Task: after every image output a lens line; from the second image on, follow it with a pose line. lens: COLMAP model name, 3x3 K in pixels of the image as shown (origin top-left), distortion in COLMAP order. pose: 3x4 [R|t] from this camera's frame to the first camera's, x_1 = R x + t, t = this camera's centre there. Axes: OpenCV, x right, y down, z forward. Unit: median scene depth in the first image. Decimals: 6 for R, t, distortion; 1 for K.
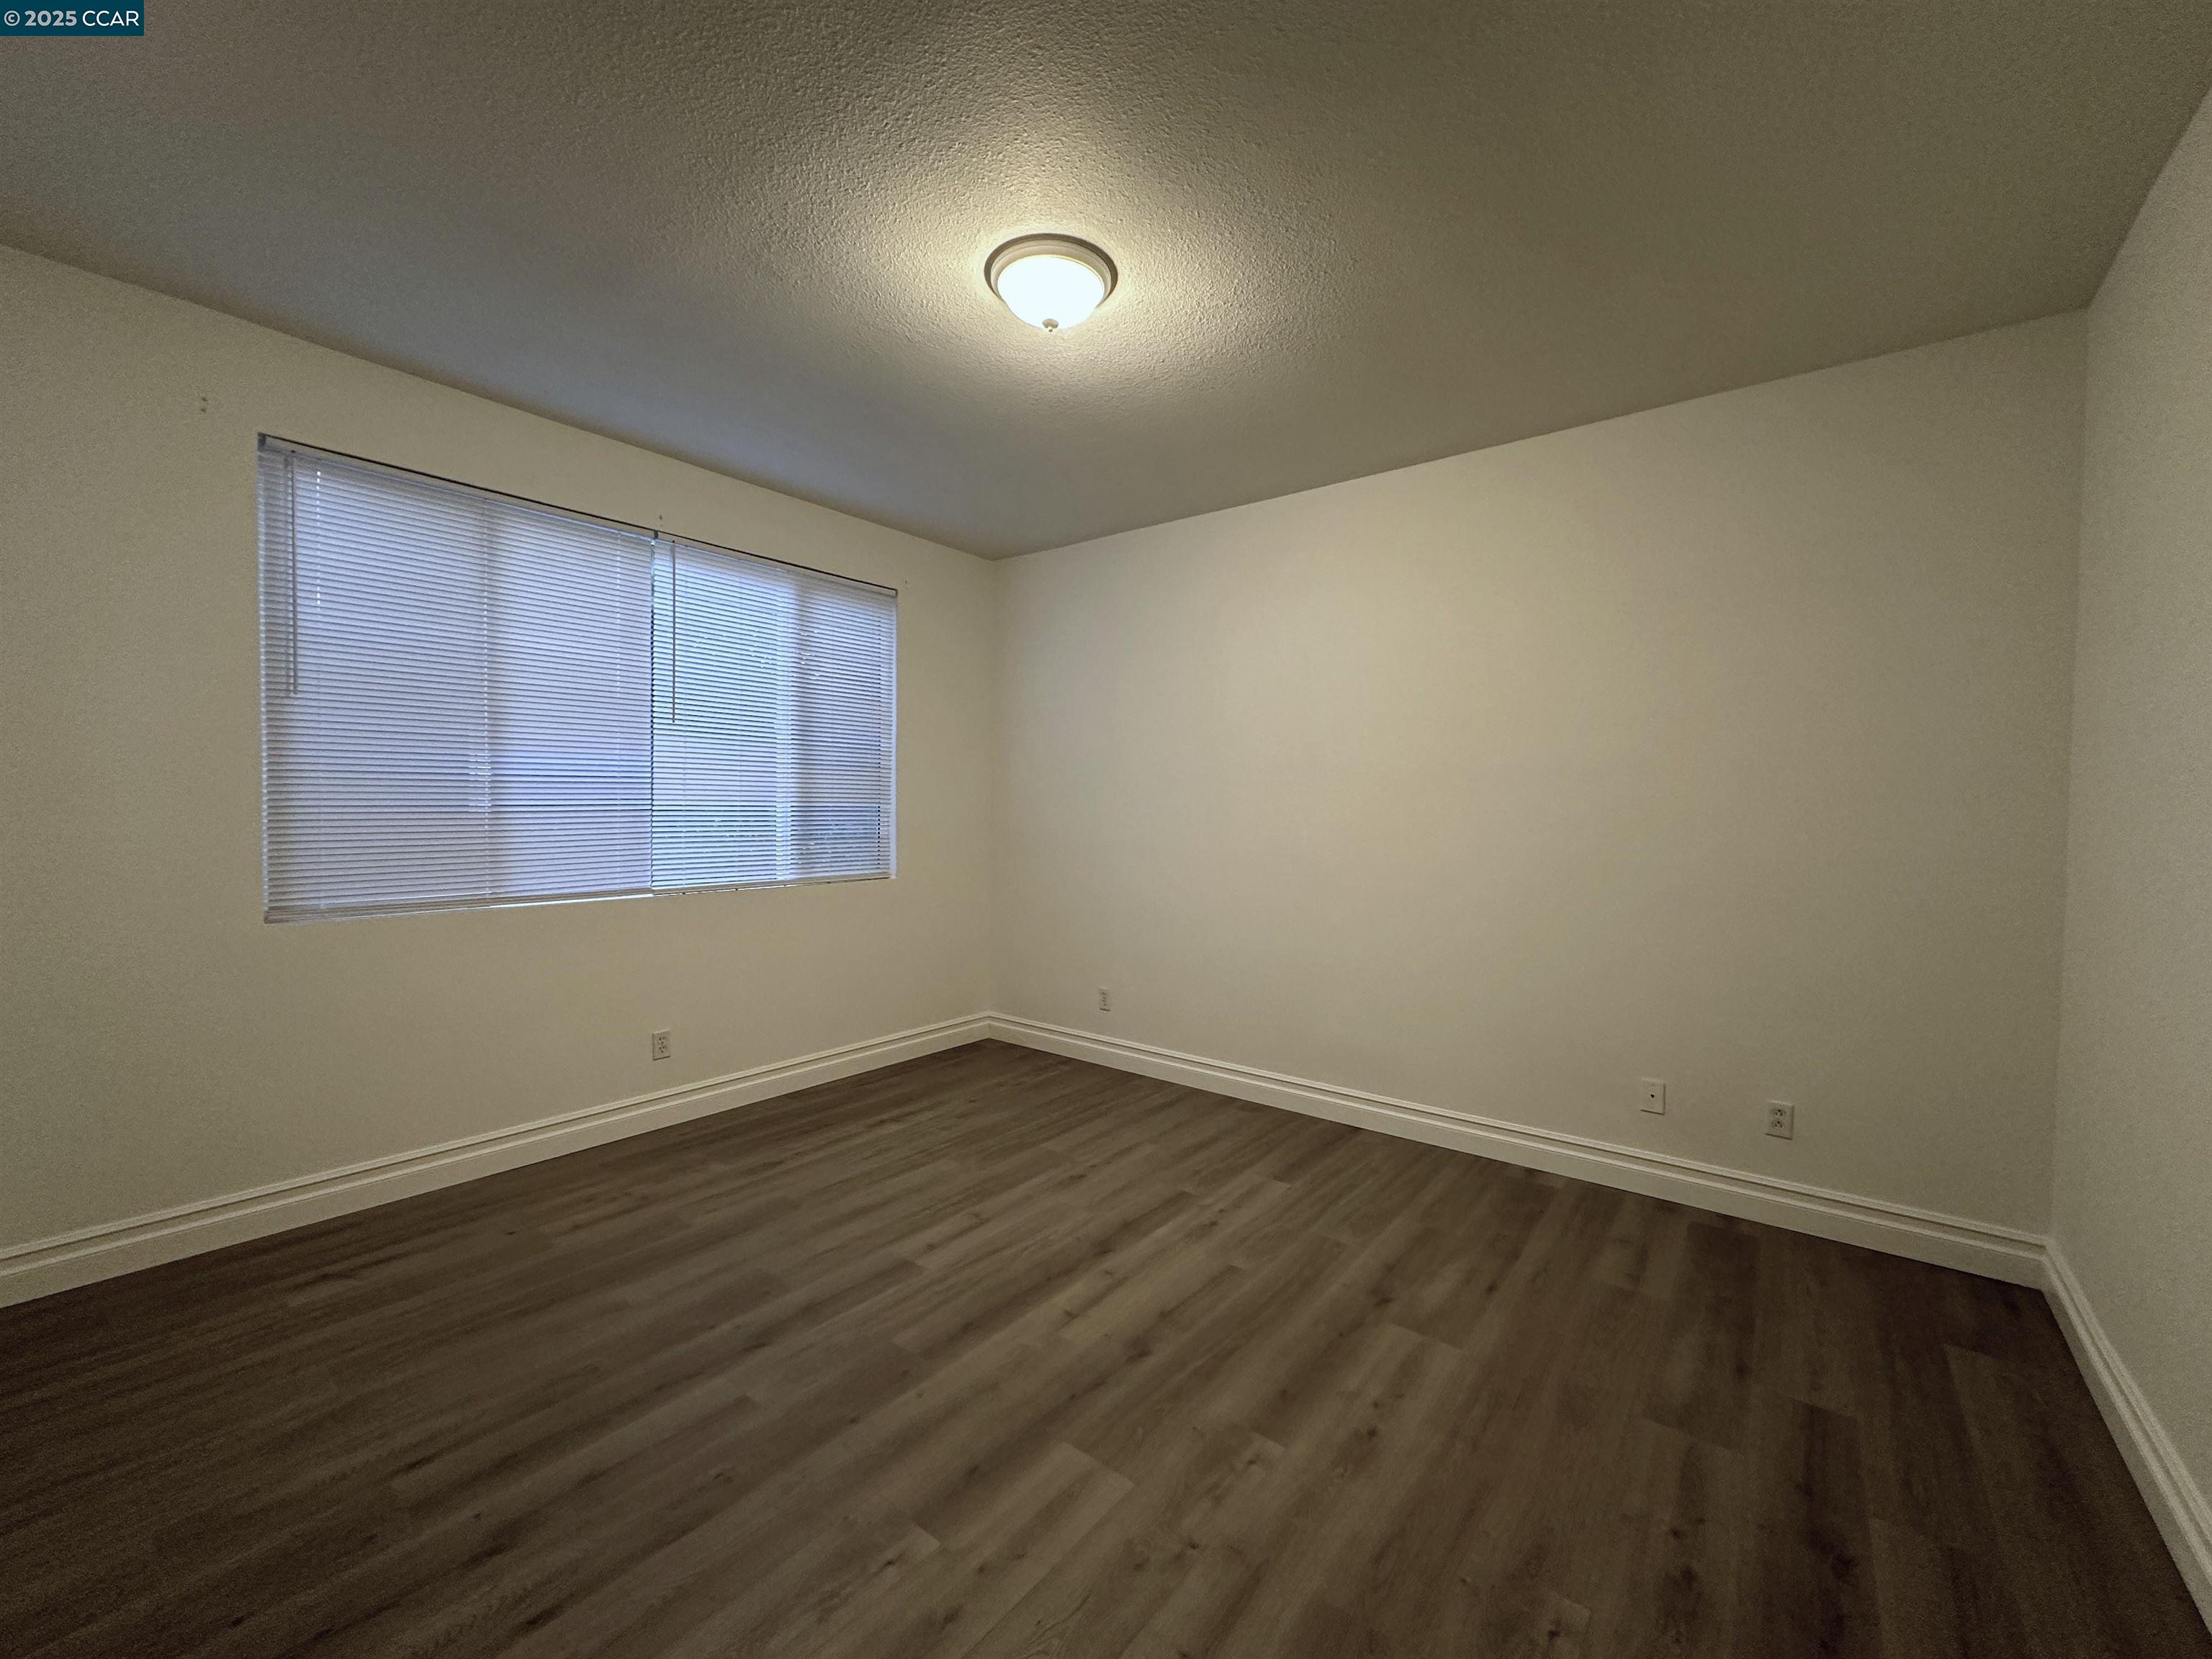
lens RADIAL K [[876.1, 0, 1106.0], [0, 876.1, 829.5], [0, 0, 1]] dist [0.000479, -0.000169]
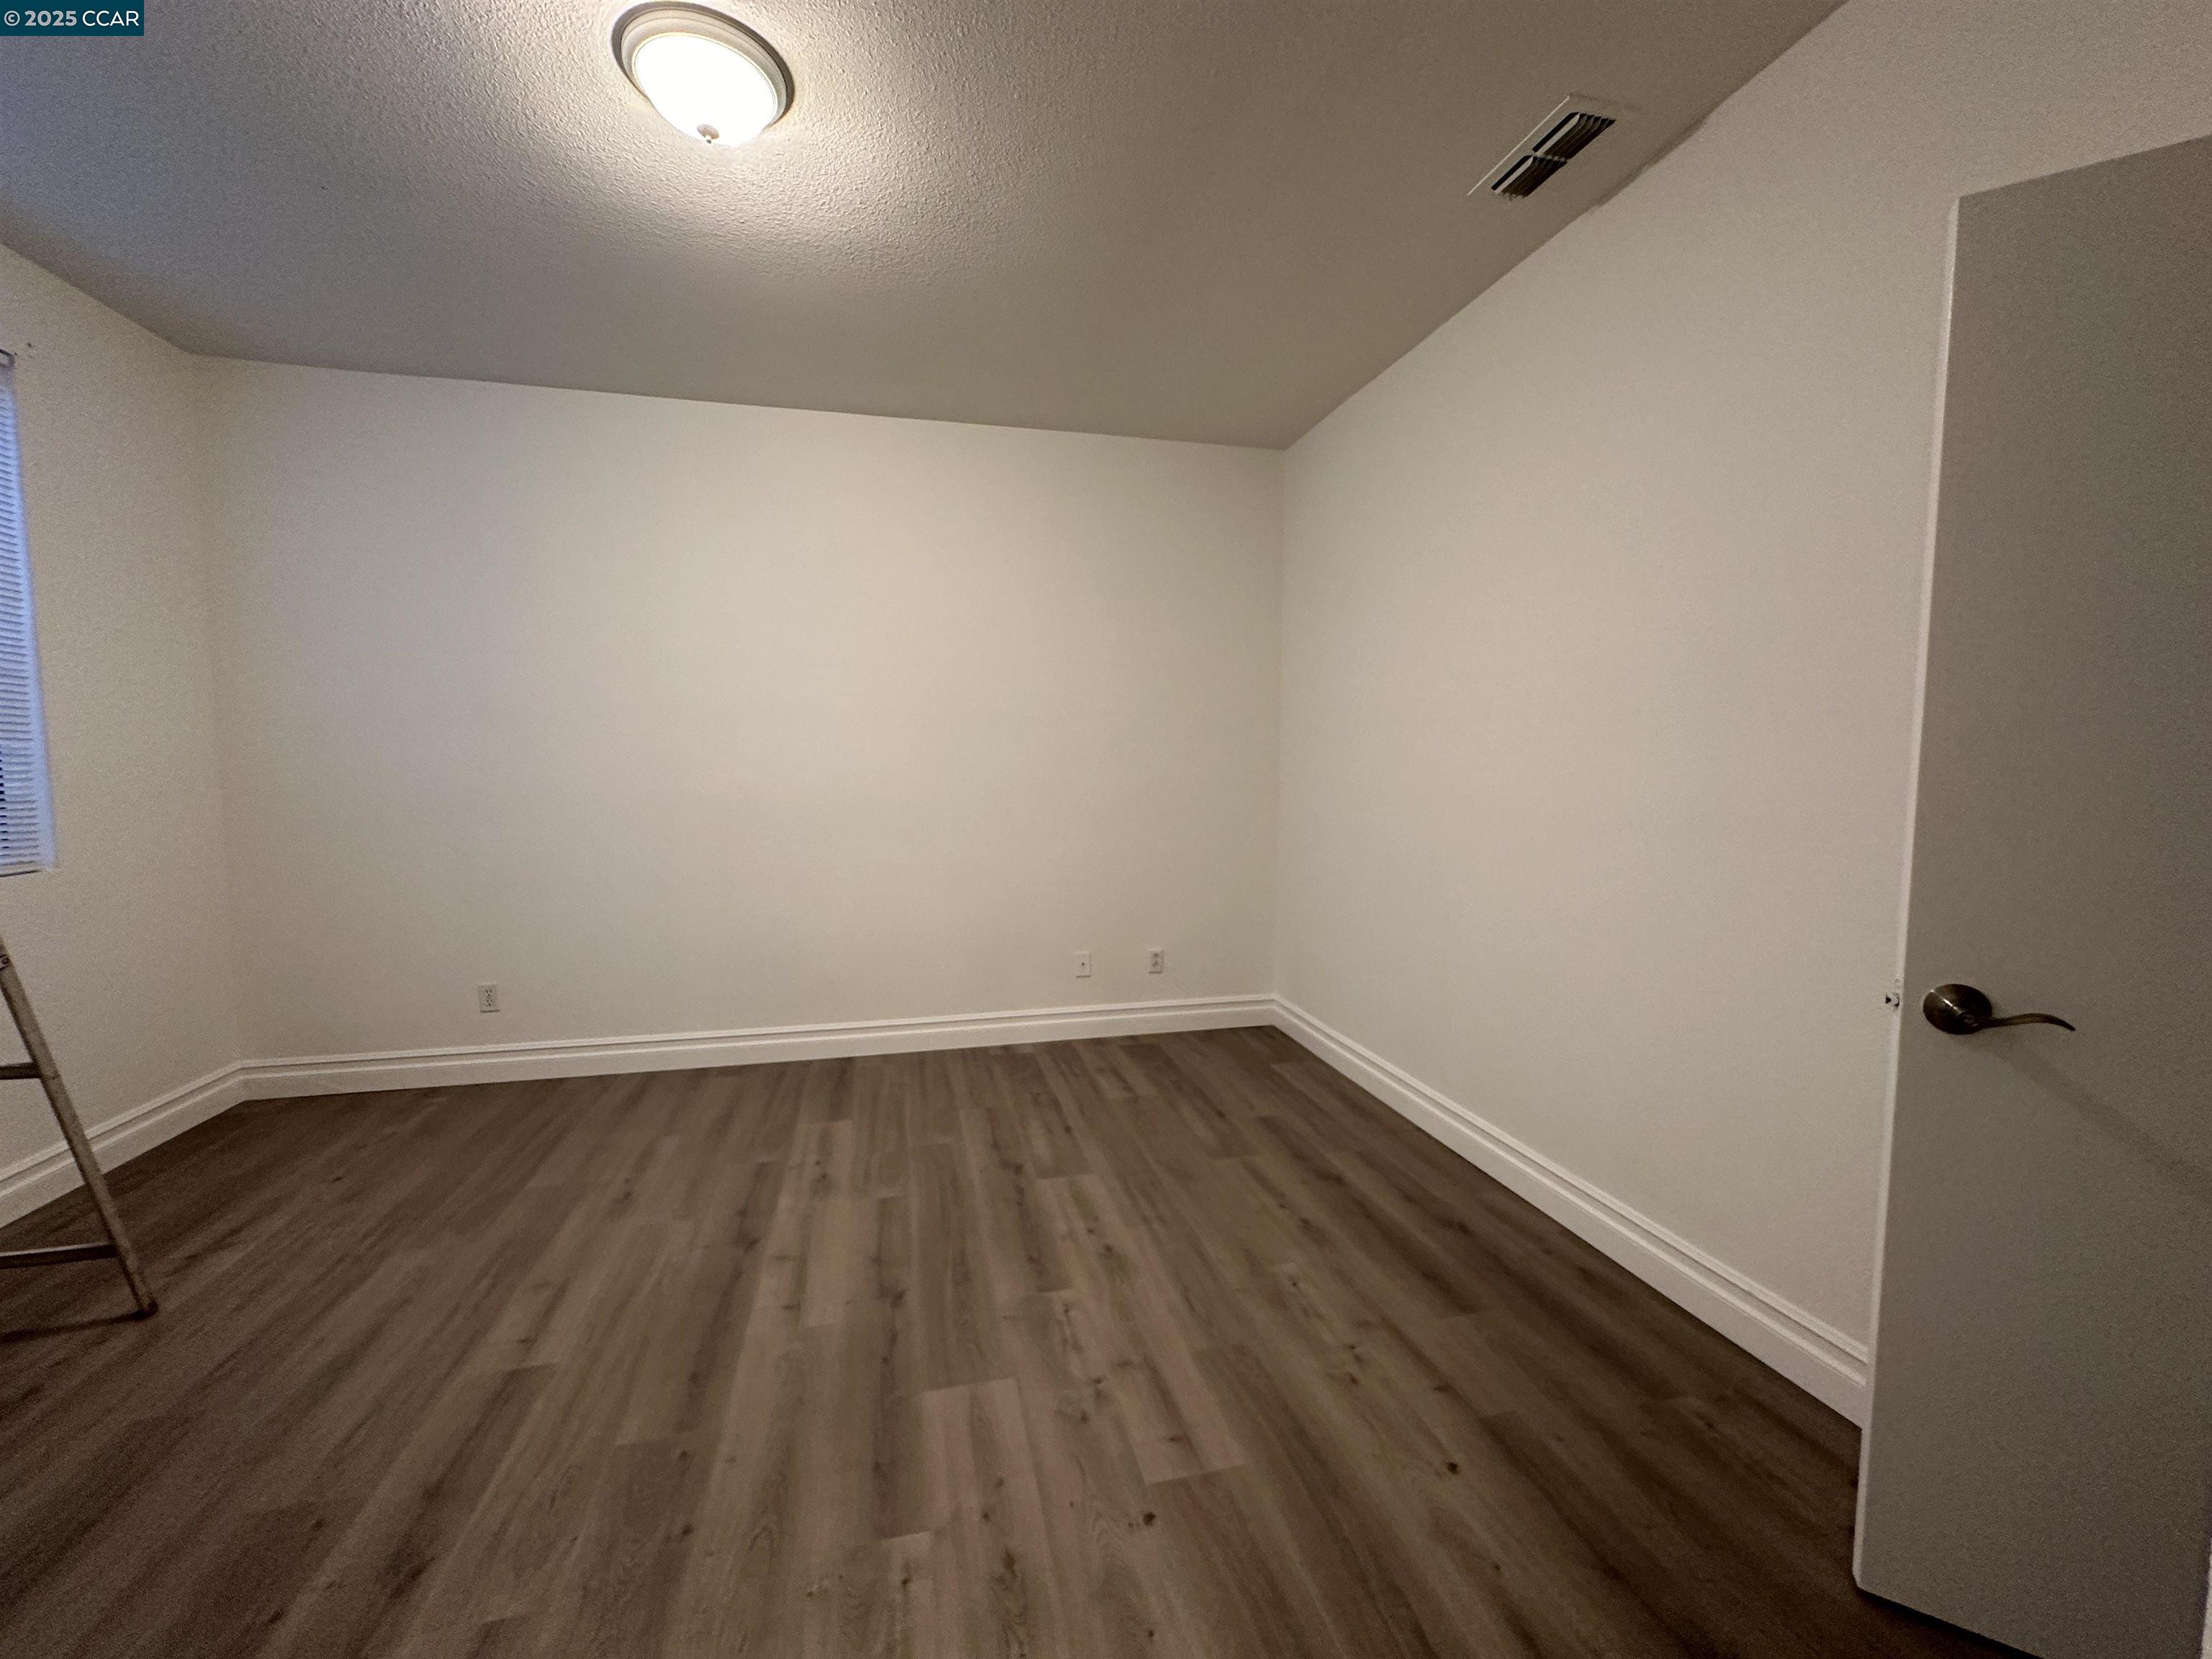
lens RADIAL K [[887.7, 0, 1106.0], [0, 887.7, 829.5], [0, 0, 1]] dist [0.002884, 0.000134]
pose [[0.621137, -0.069697, 0.780596, -0.469296], [0.025770, 0.997315, 0.068542, 0.015987], [-0.783278, -0.022458, 0.621266, 0.185011]]
